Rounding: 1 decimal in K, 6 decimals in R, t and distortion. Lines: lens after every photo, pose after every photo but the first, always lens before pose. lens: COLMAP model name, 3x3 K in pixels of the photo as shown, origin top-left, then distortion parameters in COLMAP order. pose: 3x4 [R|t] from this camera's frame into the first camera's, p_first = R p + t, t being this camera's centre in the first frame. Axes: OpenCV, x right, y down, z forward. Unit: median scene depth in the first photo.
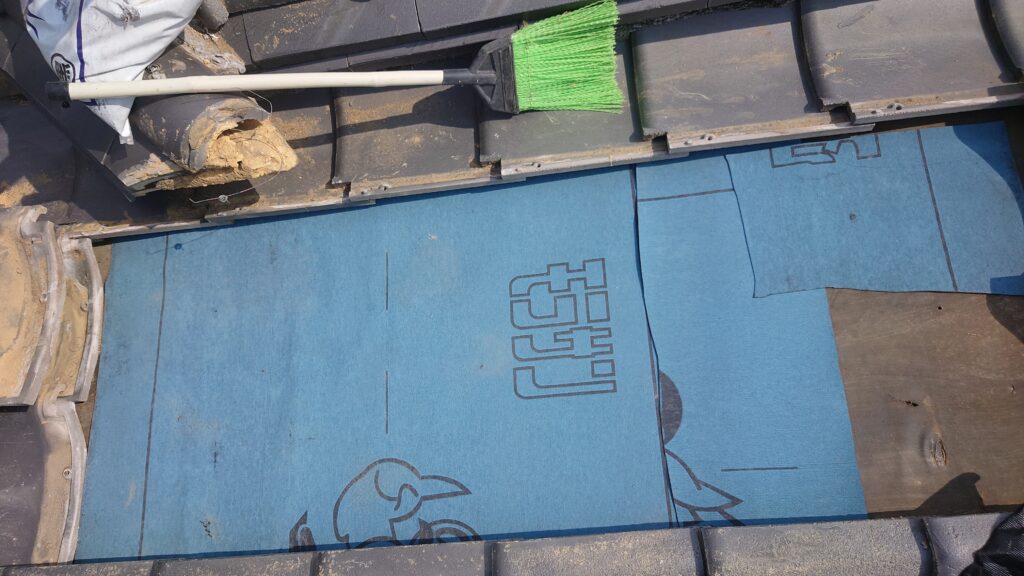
lens RADIAL K [[729.7, 0, 510.0], [0, 729.7, 279.0], [0, 0, 1]] dist [0.053736, -0.049093]
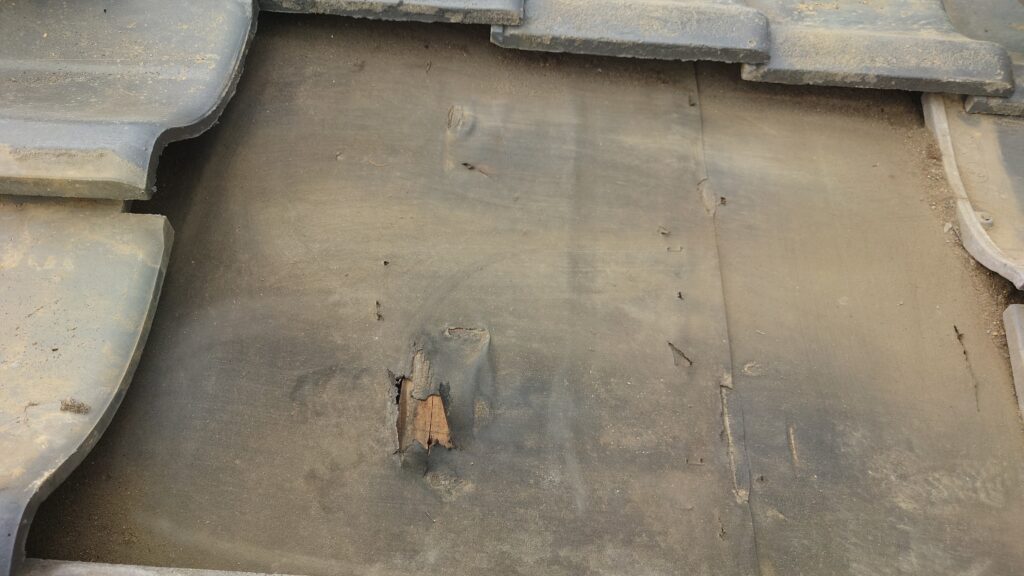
lens RADIAL K [[729.7, 0, 511.3], [0, 729.7, 292.3], [0, 0, 1]] dist [0.053736, -0.049093]
pose [[-0.990743, -0.050905, 0.125849, 0.356037], [0.130311, -0.616490, 0.776504, -0.405922], [0.038057, 0.785715, 0.617417, 0.574241]]
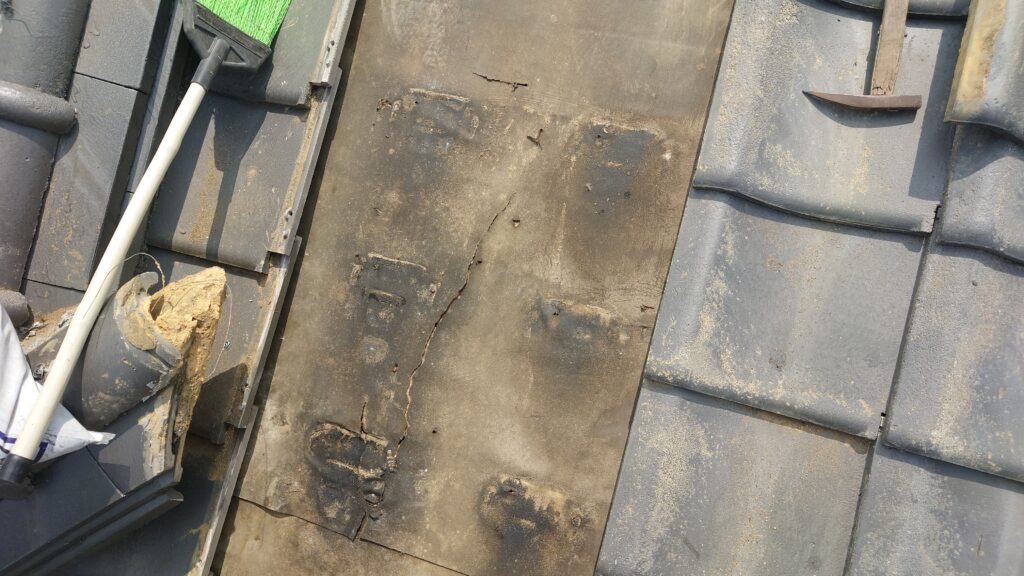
lens RADIAL K [[729.7, 0, 513.6], [0, 729.7, 270.7], [0, 0, 1]] dist [0.053736, -0.049093]
pose [[0.340430, -0.919455, 0.196747, -0.340090], [0.932824, 0.356539, 0.052150, 0.116865], [-0.118098, 0.165777, 0.979066, 0.106182]]
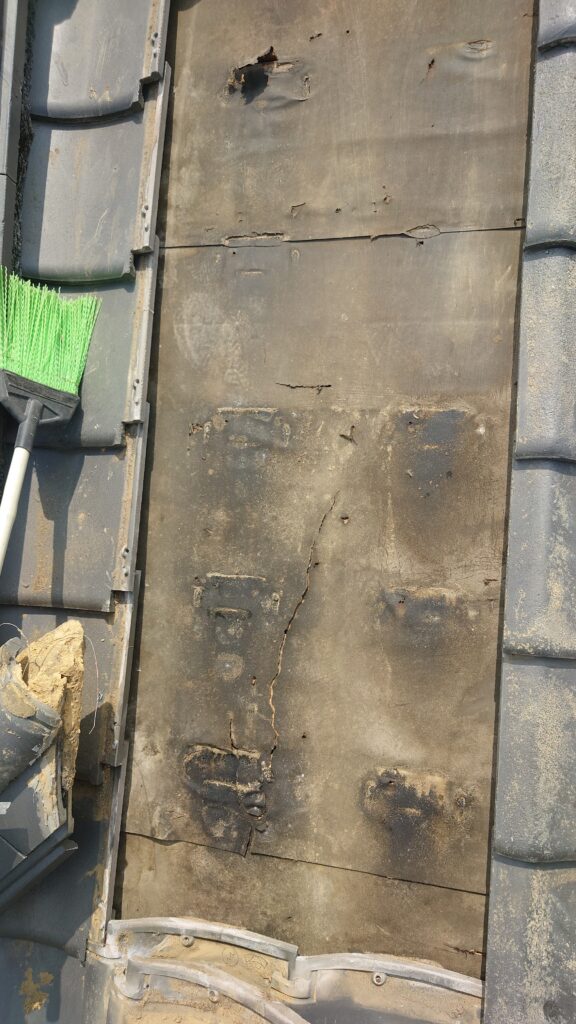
lens RADIAL K [[729.7, 0, 289.2], [0, 729.7, 513.8], [0, 0, 1]] dist [0.053736, -0.049093]
pose [[0.169863, -0.964089, 0.204153, -0.298108], [0.983368, 0.179341, 0.028716, 0.045698], [-0.064298, 0.195880, 0.978518, 0.079819]]
